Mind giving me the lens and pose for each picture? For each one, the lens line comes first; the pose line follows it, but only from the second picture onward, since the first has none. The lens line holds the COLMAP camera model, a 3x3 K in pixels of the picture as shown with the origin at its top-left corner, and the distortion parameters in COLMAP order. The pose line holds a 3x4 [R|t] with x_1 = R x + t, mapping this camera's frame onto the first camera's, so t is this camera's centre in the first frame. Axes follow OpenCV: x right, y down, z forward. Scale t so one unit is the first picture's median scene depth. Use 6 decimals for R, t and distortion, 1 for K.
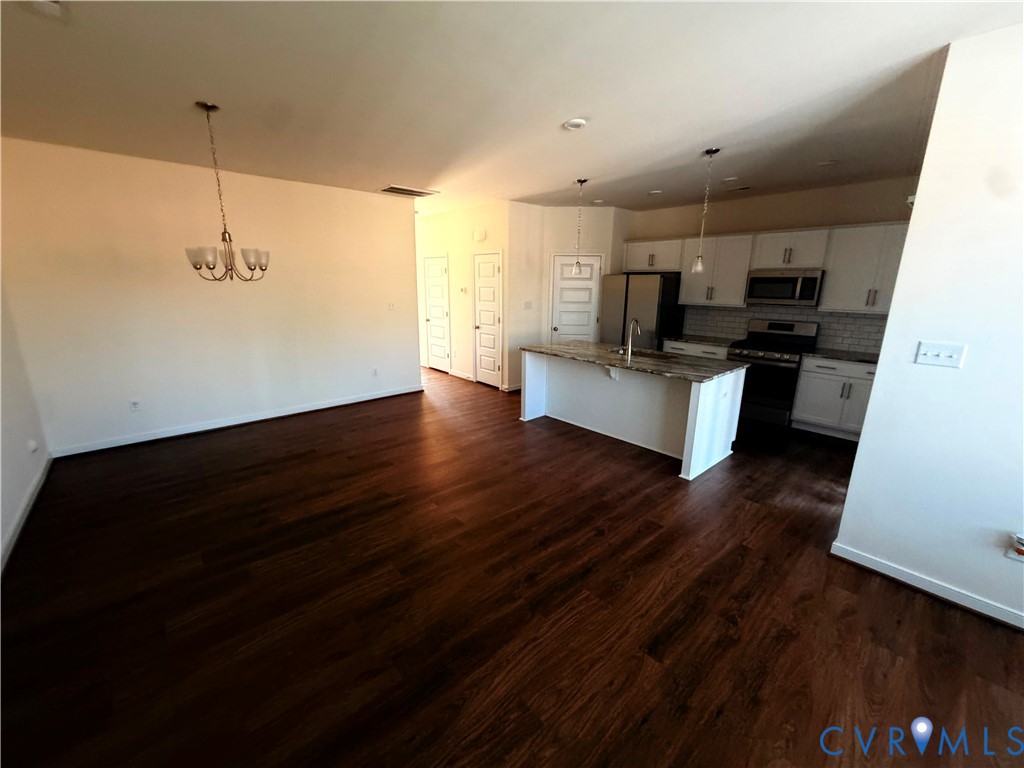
lens RADIAL K [[415.5, 0, 512.2], [0, 415.5, 386.8], [0, 0, 1]] dist [-0.000070, 0.000420]
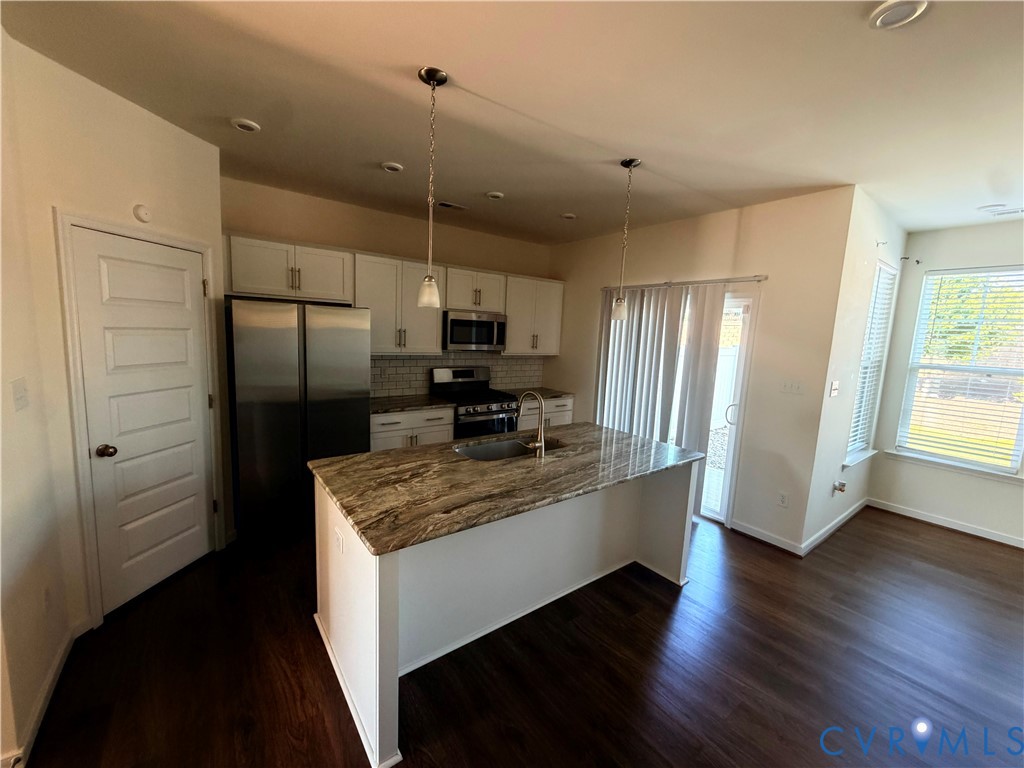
lens RADIAL K [[415.5, 0, 512.0], [0, 415.5, 380.9], [0, 0, 1]] dist [-0.000070, 0.000420]
pose [[0.077763, -0.118303, 0.989928, -0.240858], [0.209216, 0.972762, 0.099817, -0.203656], [-0.974773, 0.199347, 0.100395, 0.834653]]
